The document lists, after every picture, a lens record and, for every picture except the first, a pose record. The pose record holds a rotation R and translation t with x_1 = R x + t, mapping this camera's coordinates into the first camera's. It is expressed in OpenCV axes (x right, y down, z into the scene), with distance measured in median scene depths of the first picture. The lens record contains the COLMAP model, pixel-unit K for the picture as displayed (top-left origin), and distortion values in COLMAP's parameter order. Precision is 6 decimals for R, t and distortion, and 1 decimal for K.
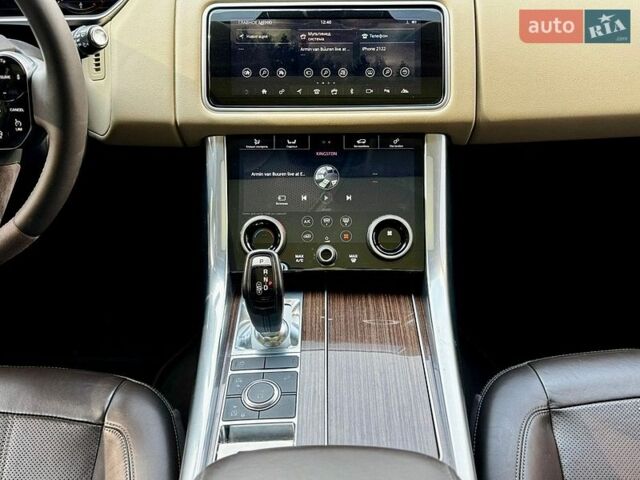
lens RADIAL K [[632.1, 0, 320.0], [0, 632.1, 240.0], [0, 0, 1]] dist [0.165206, -0.401983]
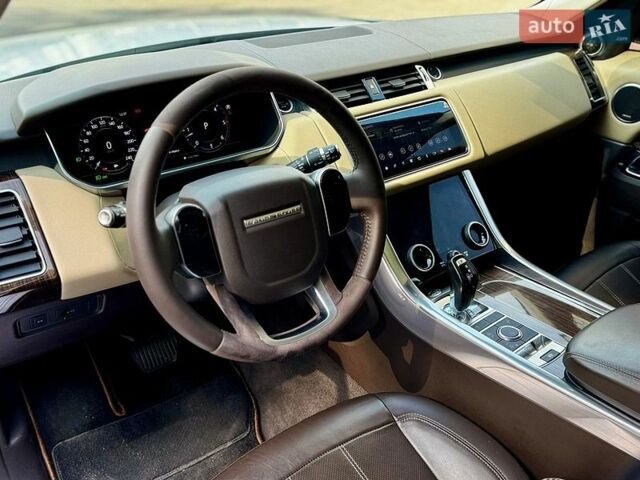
lens RADIAL K [[632.1, 0, 320.0], [0, 632.1, 240.0], [0, 0, 1]] dist [0.165206, -0.401983]
pose [[0.779284, -0.278482, 0.561395, -1.103341], [0.359209, 0.932561, -0.036026, -0.076059], [-0.513502, 0.229733, 0.826764, -0.126395]]
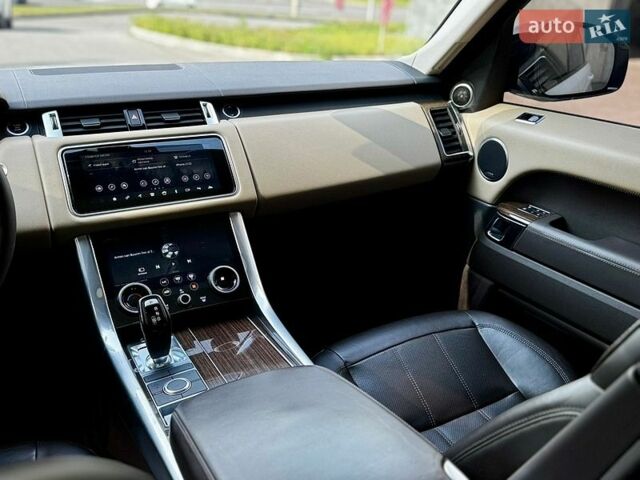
lens RADIAL K [[632.1, 0, 320.0], [0, 632.1, 240.0], [0, 0, 1]] dist [0.165206, -0.401983]
pose [[0.879740, -0.158416, 0.448287, -0.338887], [0.265818, 0.945615, -0.187493, 0.242169], [-0.394205, 0.284108, 0.874005, -0.401625]]
